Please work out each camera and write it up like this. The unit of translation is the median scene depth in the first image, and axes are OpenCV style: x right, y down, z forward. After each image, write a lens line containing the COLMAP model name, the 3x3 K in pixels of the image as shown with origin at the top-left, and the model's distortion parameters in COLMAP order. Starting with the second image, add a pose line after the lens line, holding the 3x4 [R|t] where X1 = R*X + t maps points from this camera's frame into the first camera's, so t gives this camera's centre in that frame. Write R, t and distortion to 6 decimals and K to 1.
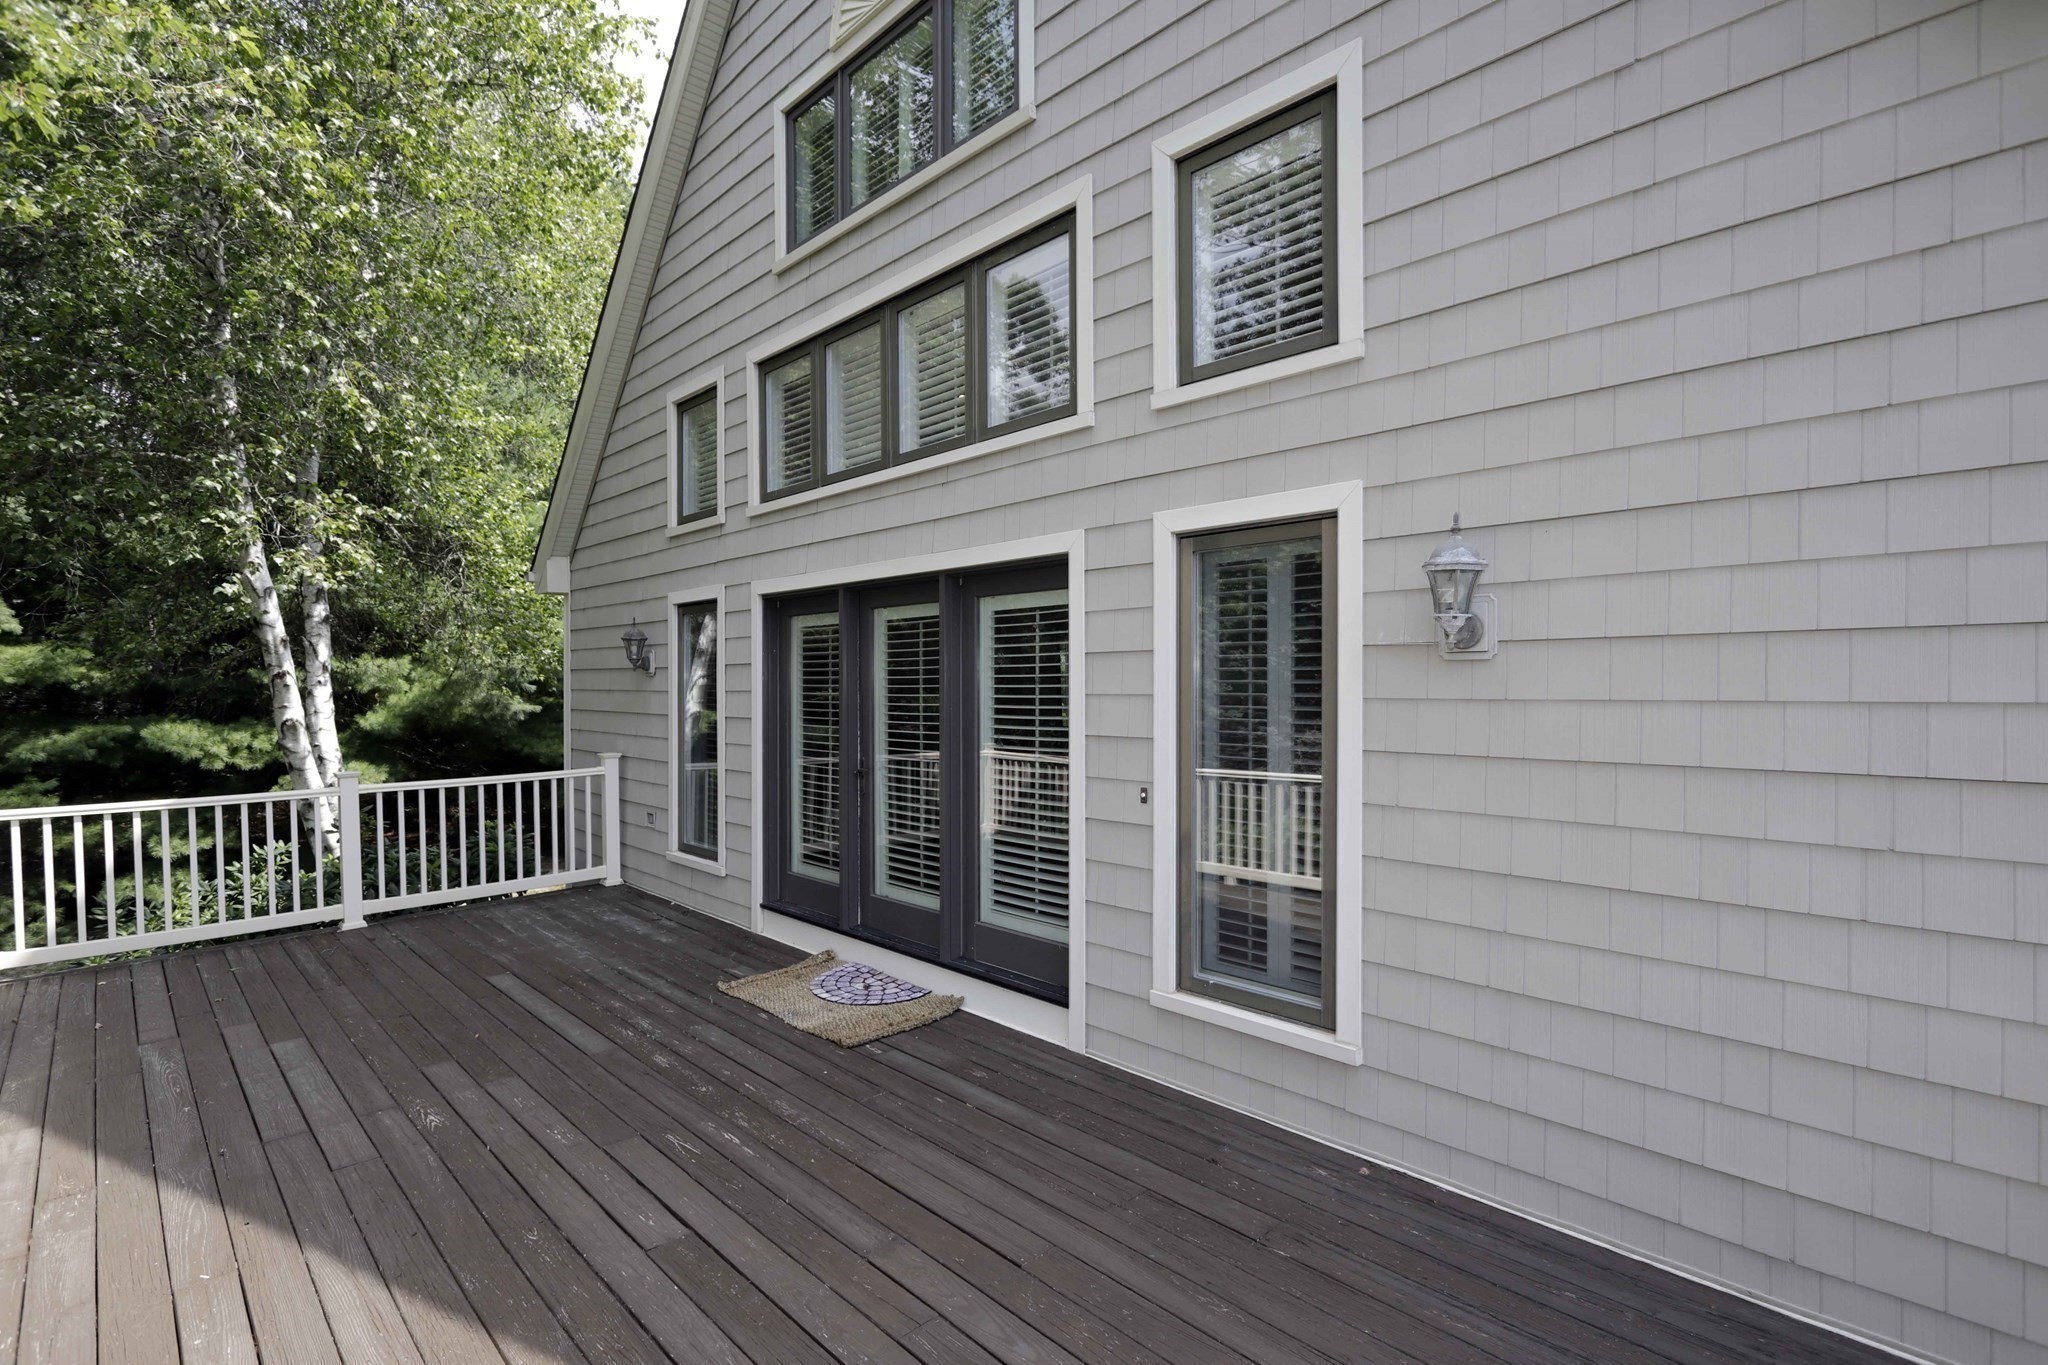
lens RADIAL K [[981.2, 0, 1025.2], [0, 981.2, 687.1], [0, 0, 1]] dist [0.018520, -0.022693]
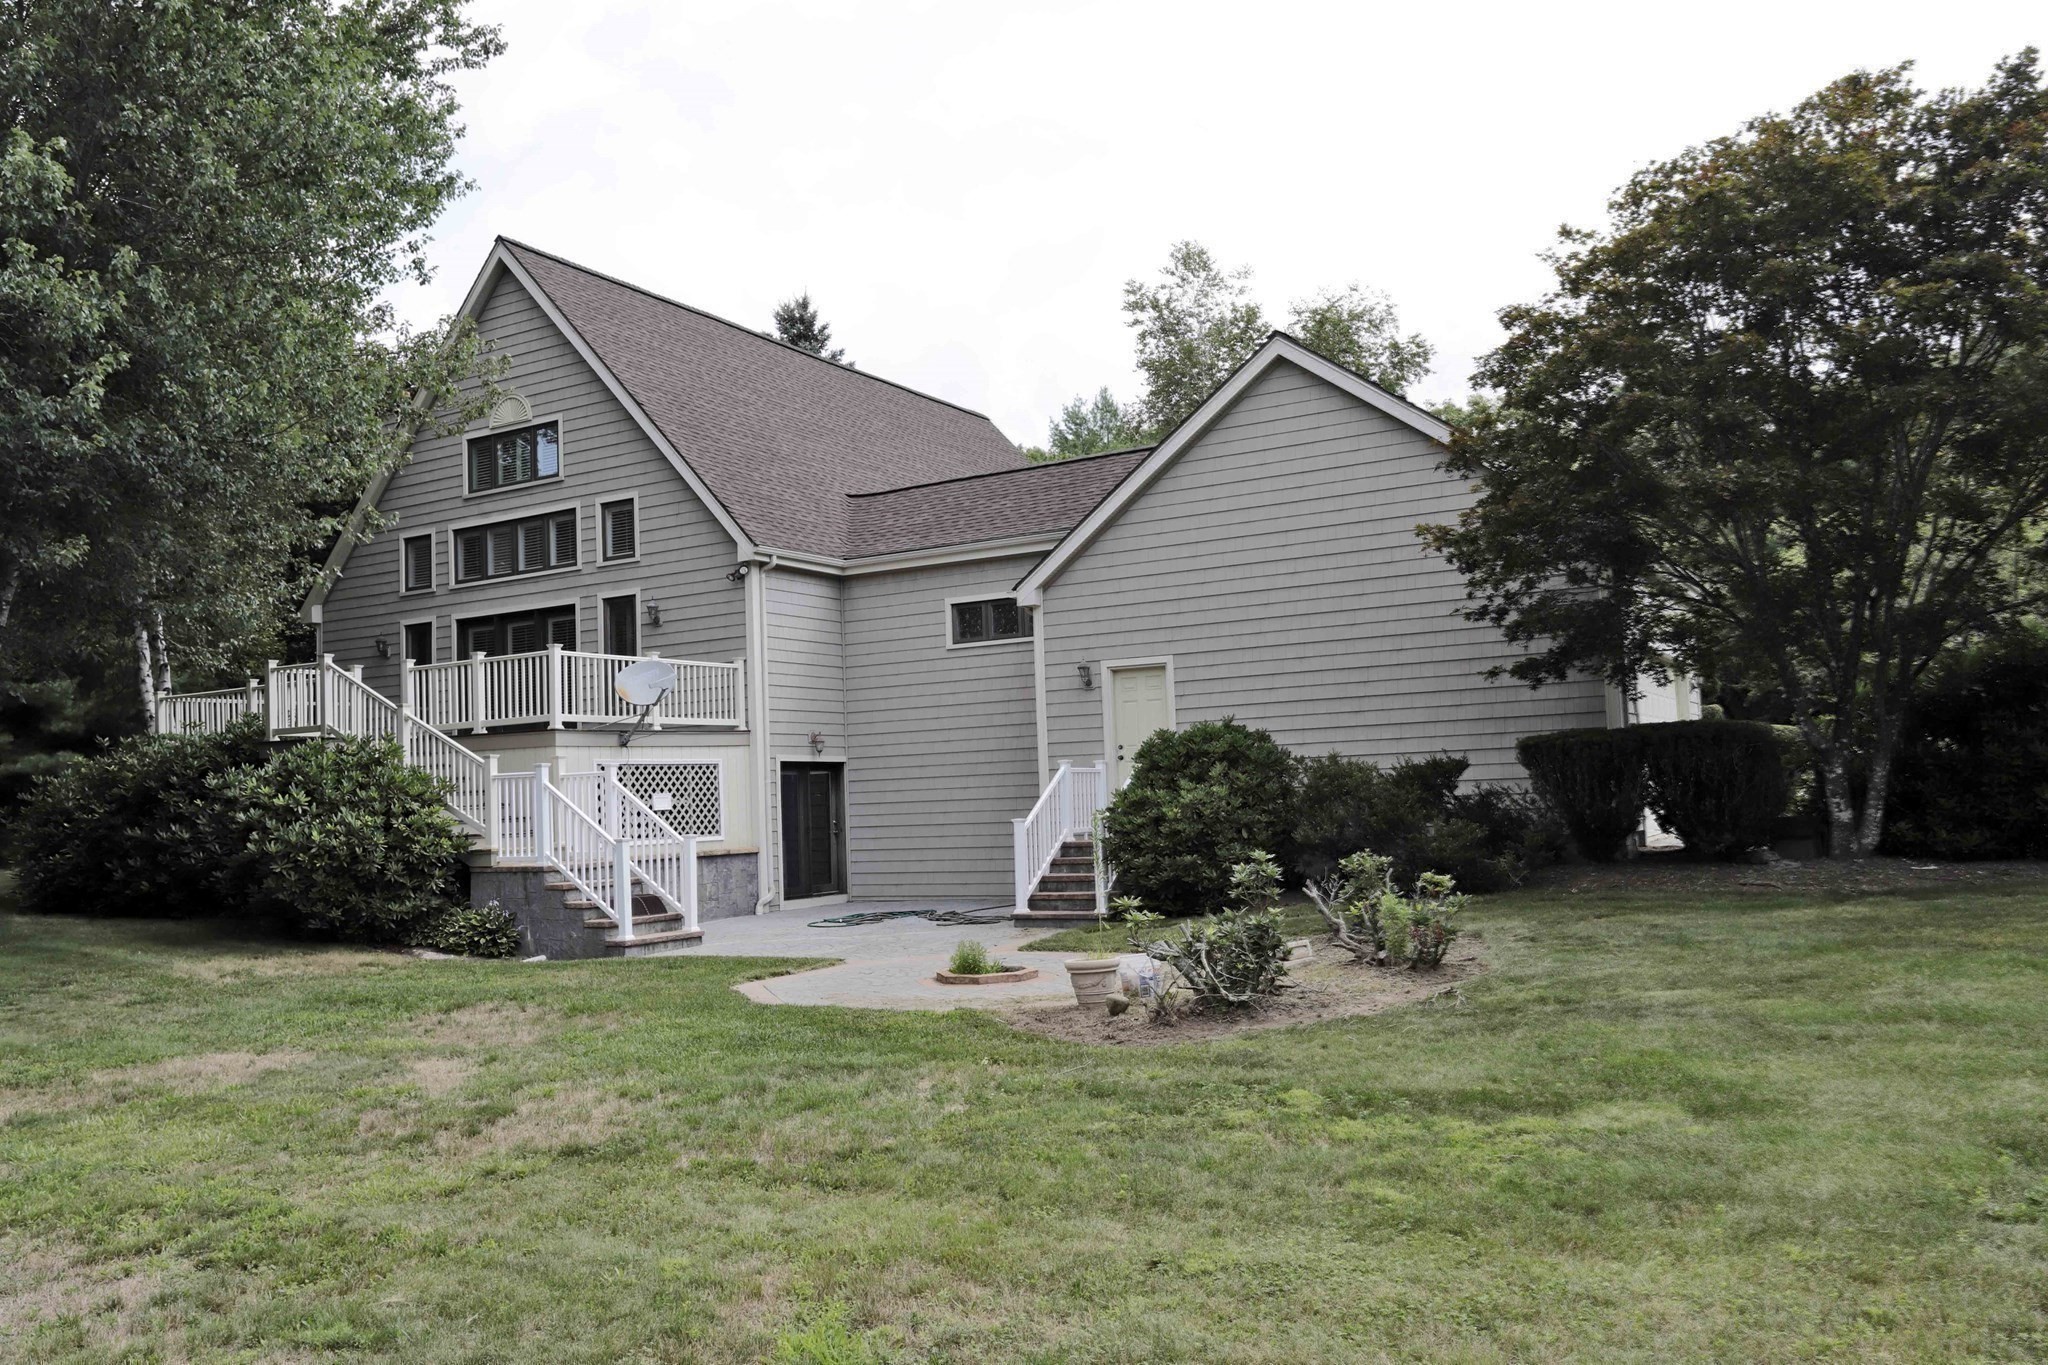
lens RADIAL K [[1551.5, 0, 1023.7], [0, 1551.5, 682.9], [0, 0, 1]] dist [-0.001600, -0.000331]
pose [[0.960516, -0.008515, 0.278093, 0.036792], [0.033260, 0.995878, -0.084386, 0.606626], [-0.276228, 0.090304, 0.956840, -4.304107]]
